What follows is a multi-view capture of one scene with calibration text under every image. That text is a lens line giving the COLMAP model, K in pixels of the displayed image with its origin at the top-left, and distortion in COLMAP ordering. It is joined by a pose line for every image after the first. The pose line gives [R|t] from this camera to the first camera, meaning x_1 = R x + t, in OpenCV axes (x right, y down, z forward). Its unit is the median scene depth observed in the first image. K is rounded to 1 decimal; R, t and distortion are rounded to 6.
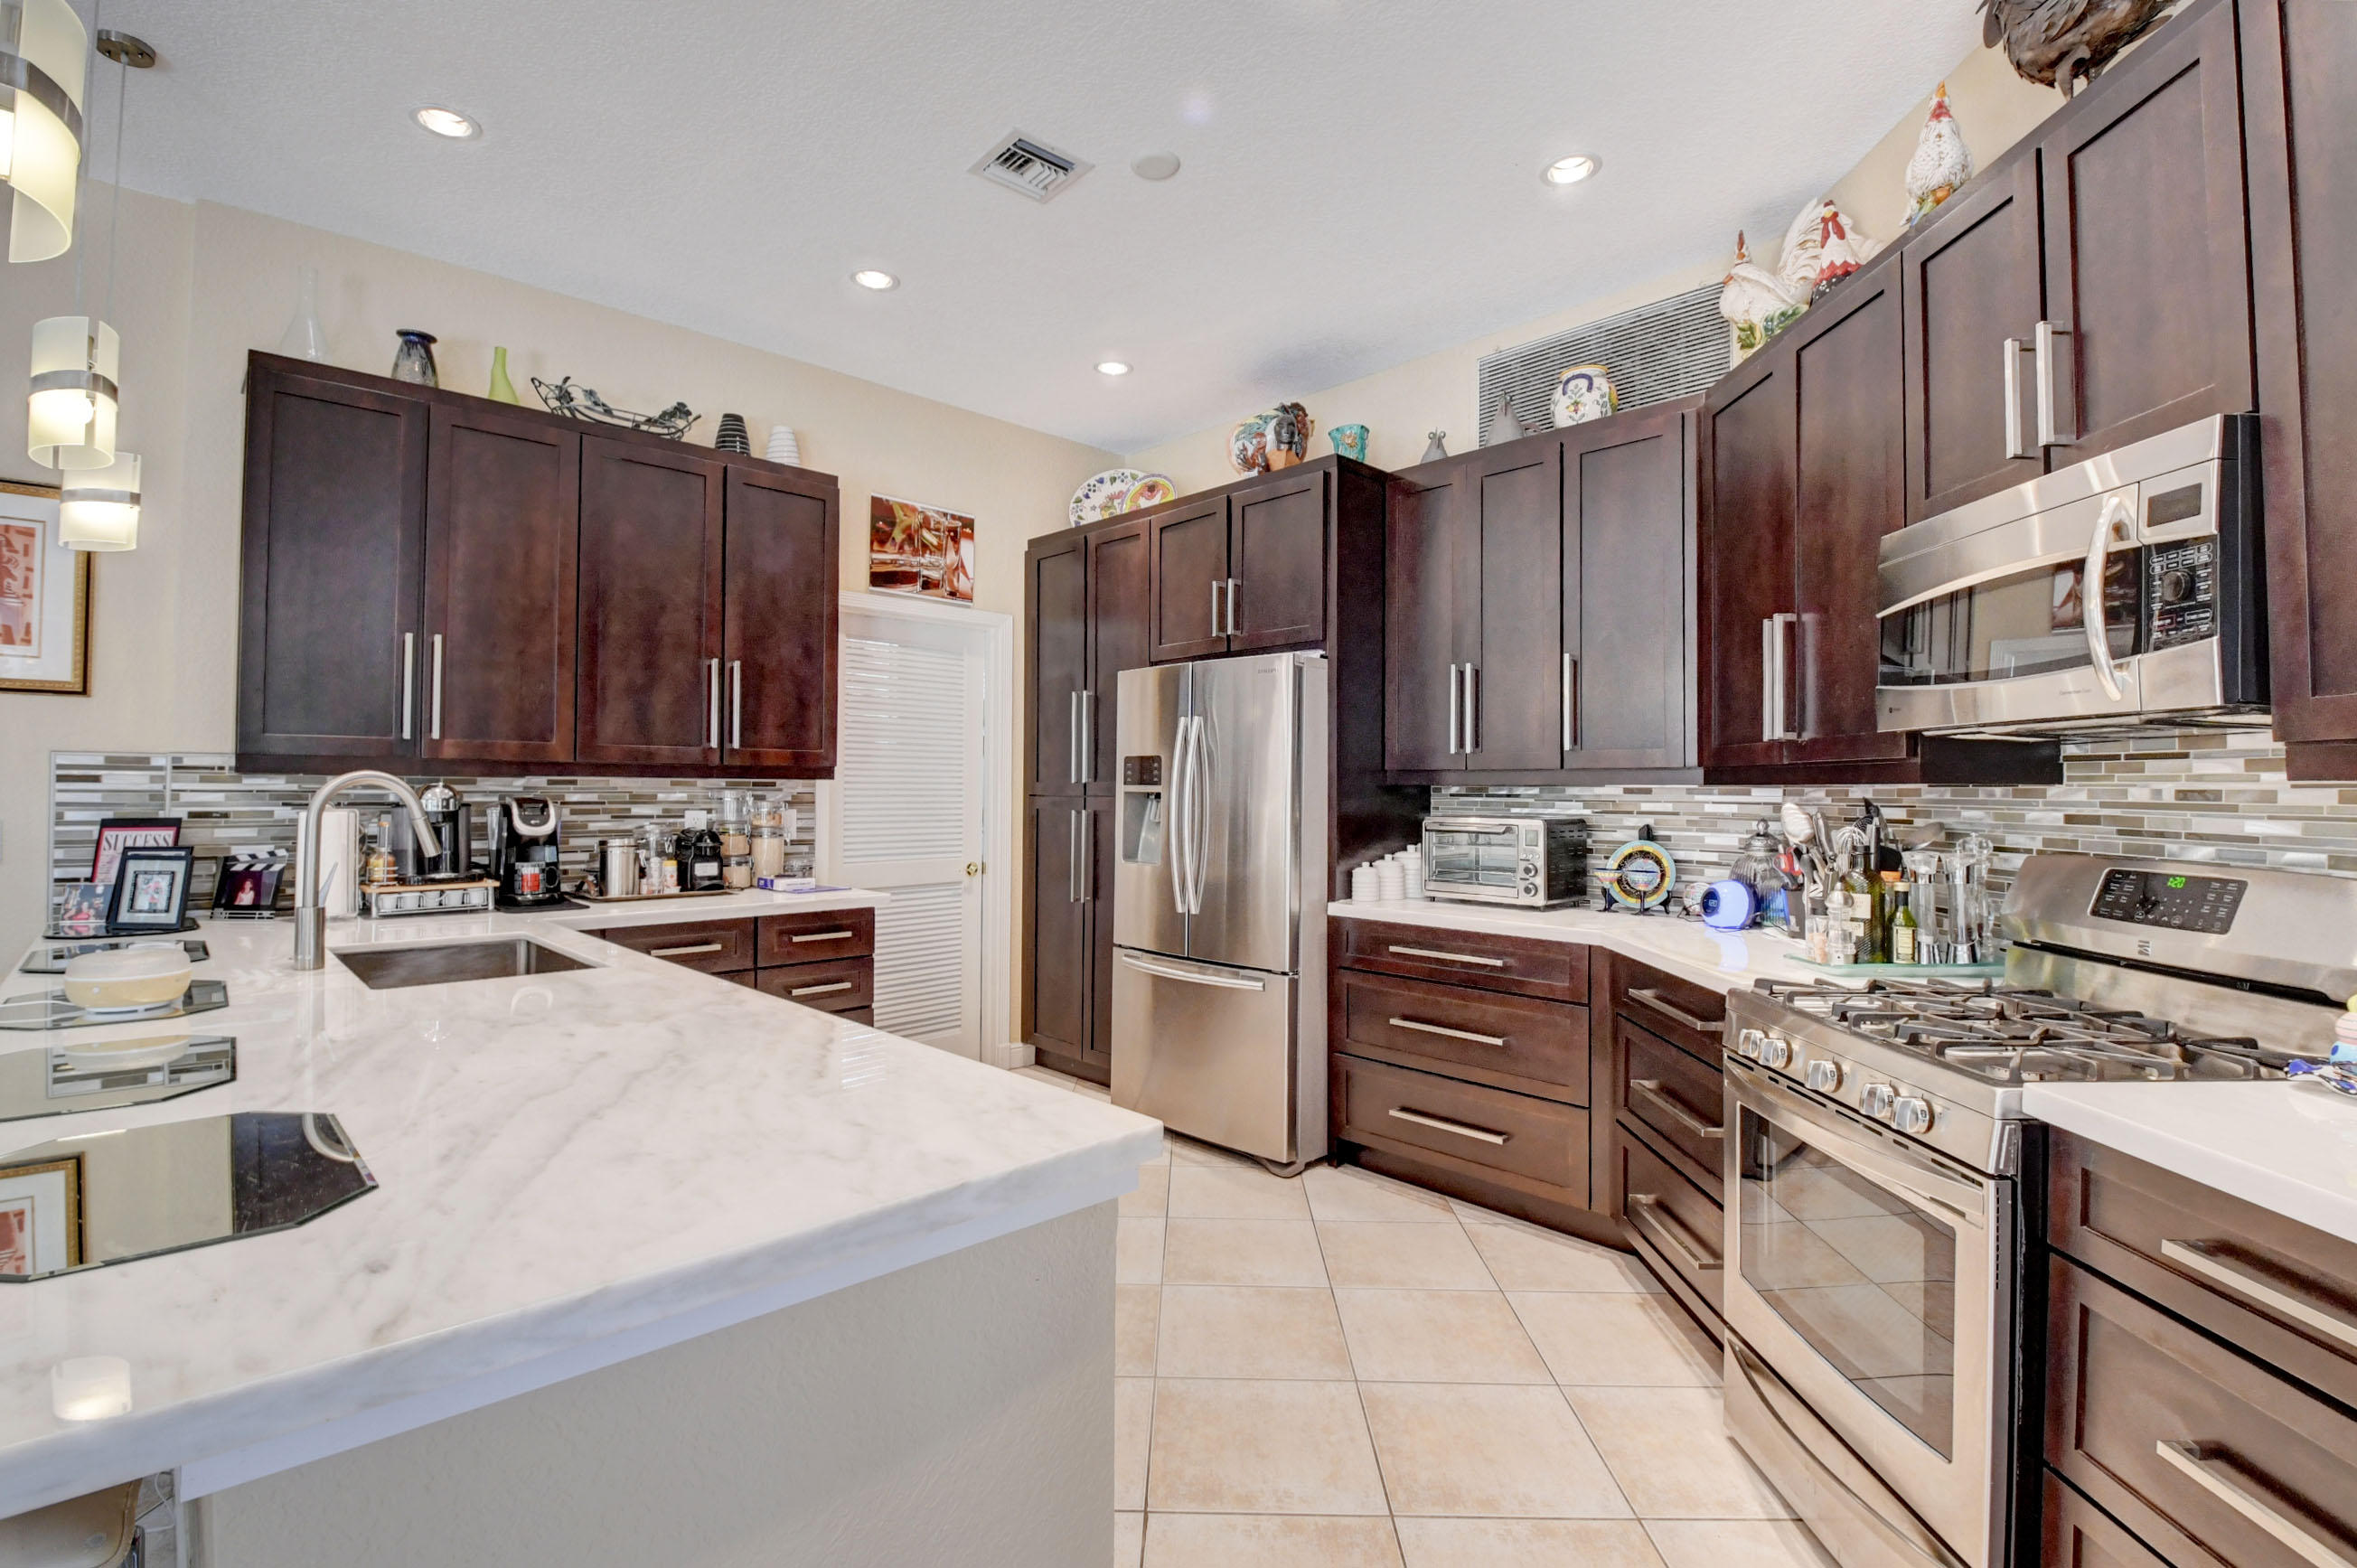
lens RADIAL K [[1066.8, 0, 1187.9], [0, 1066.8, 774.0], [0, 0, 1]] dist [0.000825, -0.002097]
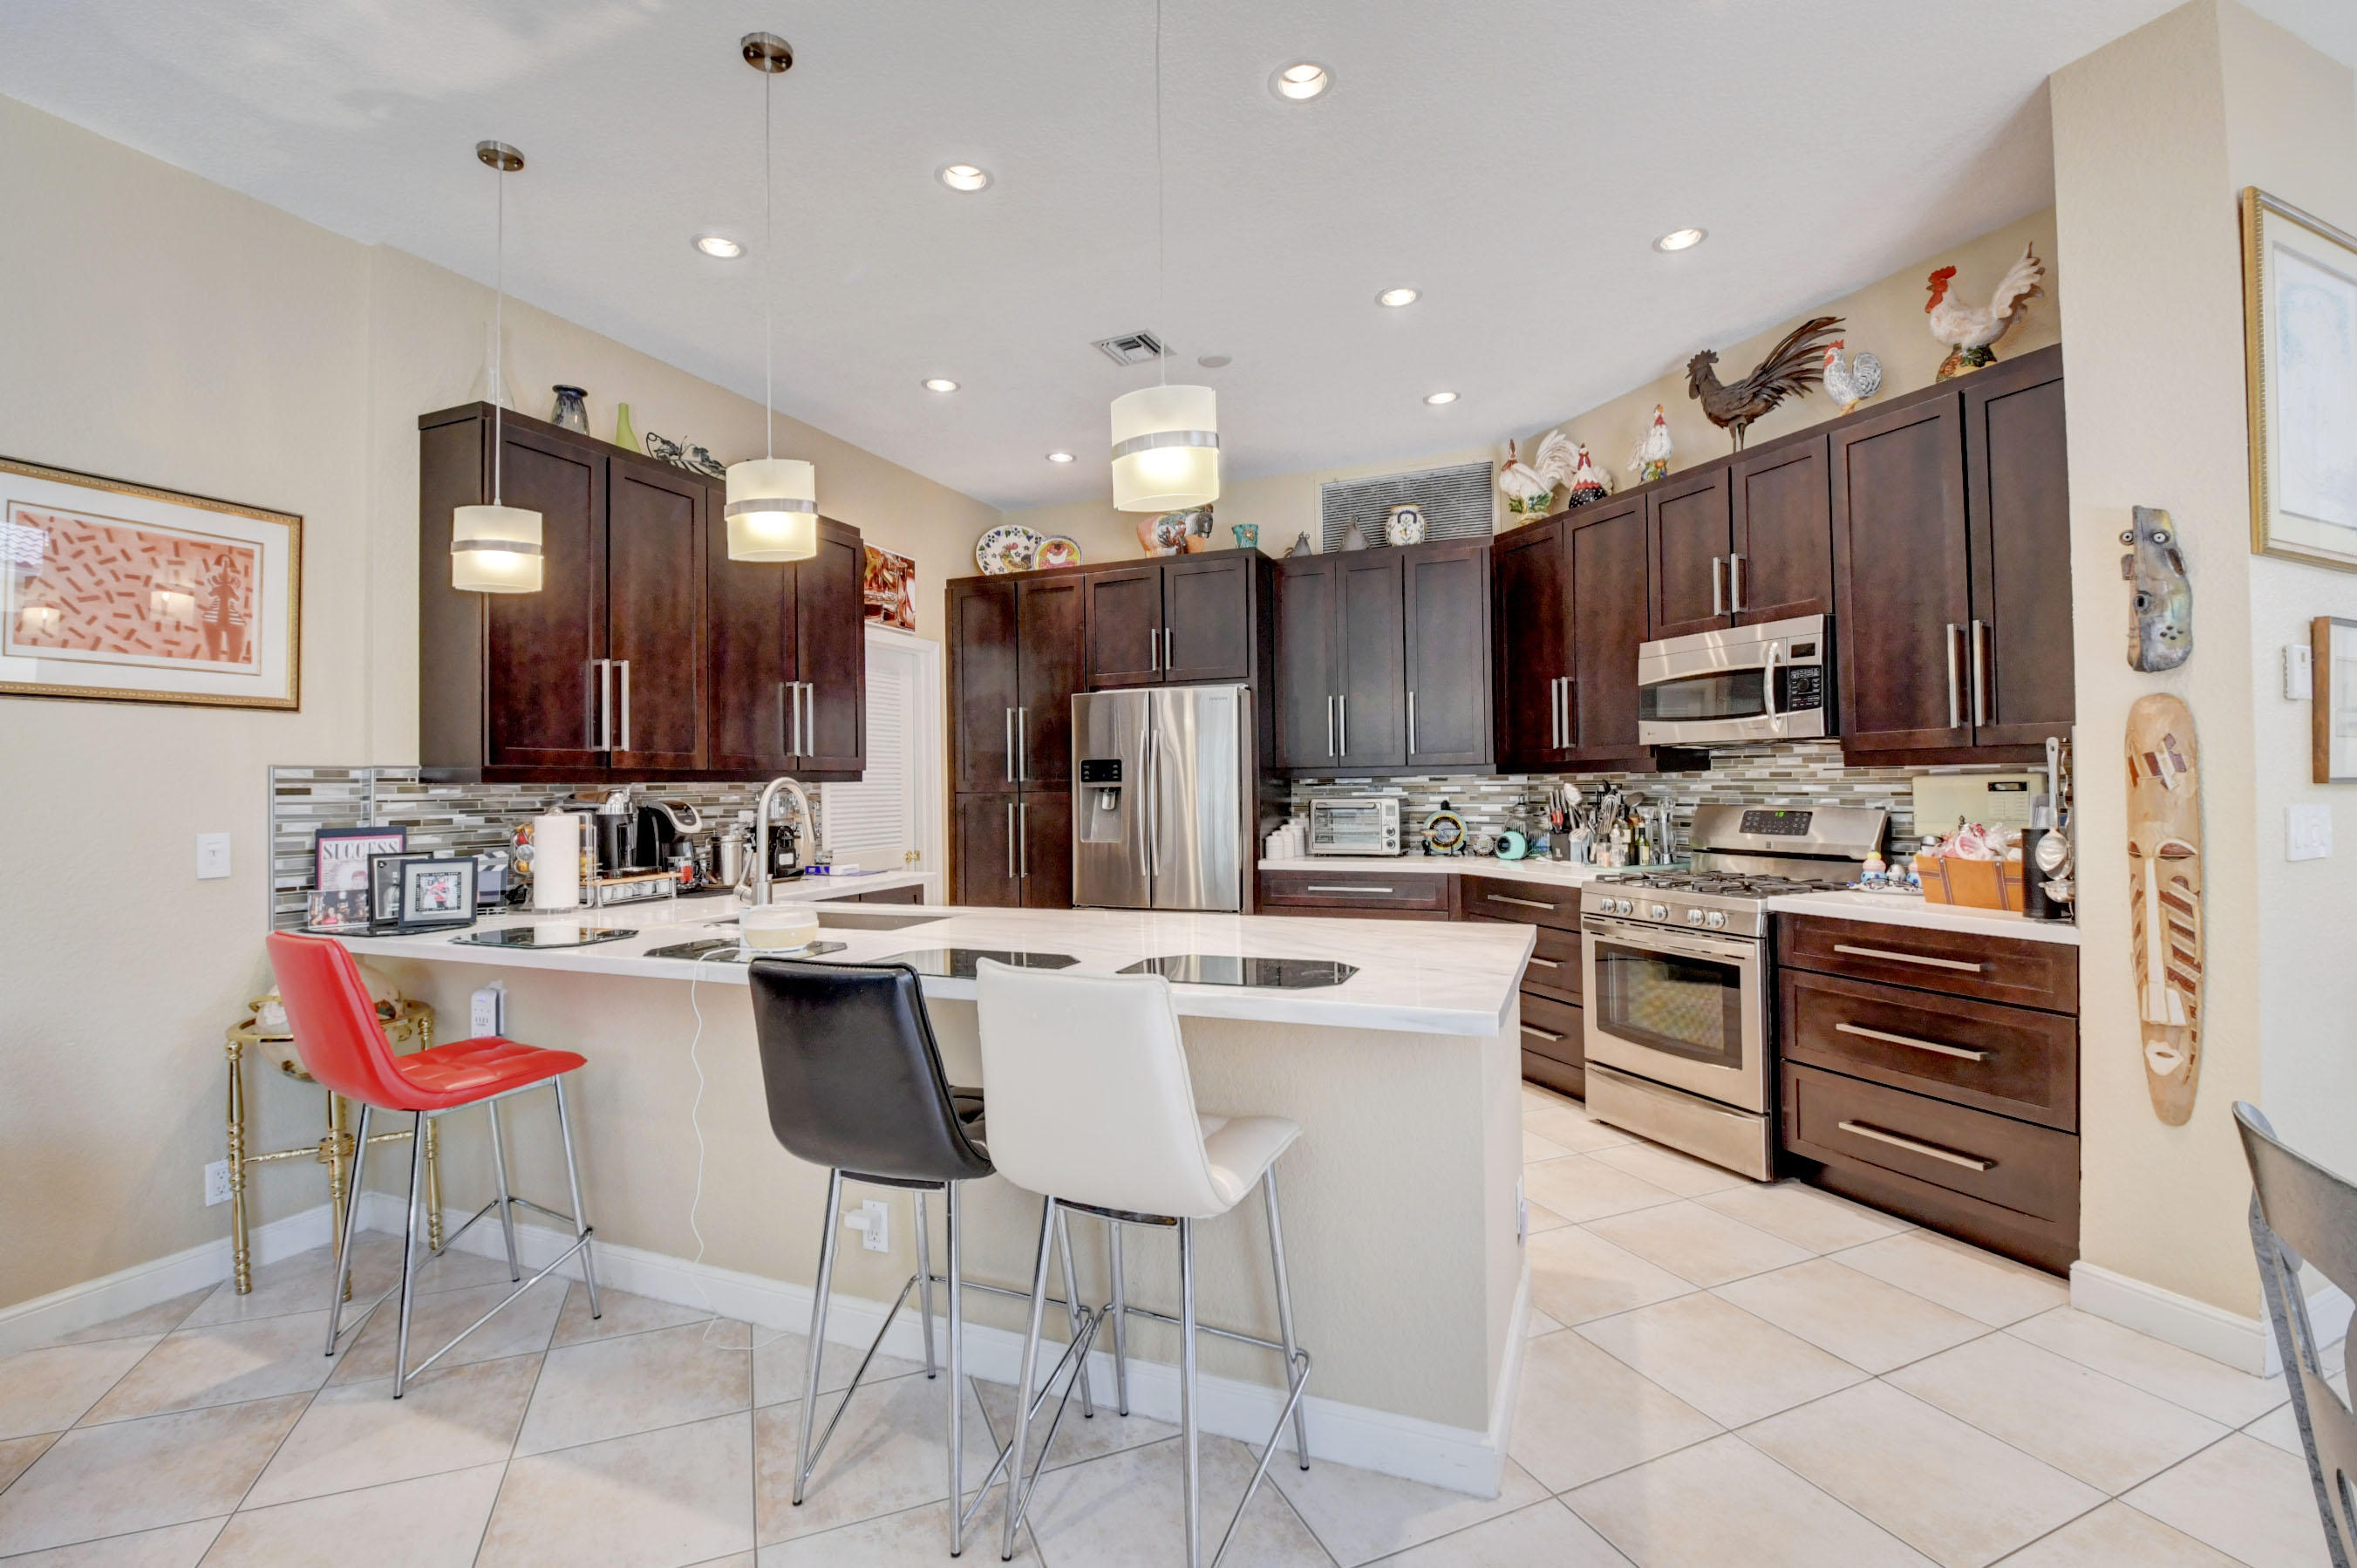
lens RADIAL K [[1017.3, 0, 1177.3], [0, 1017.3, 786.1], [0, 0, 1]] dist [0.025060, 0.000010]
pose [[0.916672, -0.019832, 0.399148, -0.580593], [0.013888, 0.999745, 0.017779, -0.006467], [-0.399399, -0.010754, 0.916714, -0.244837]]
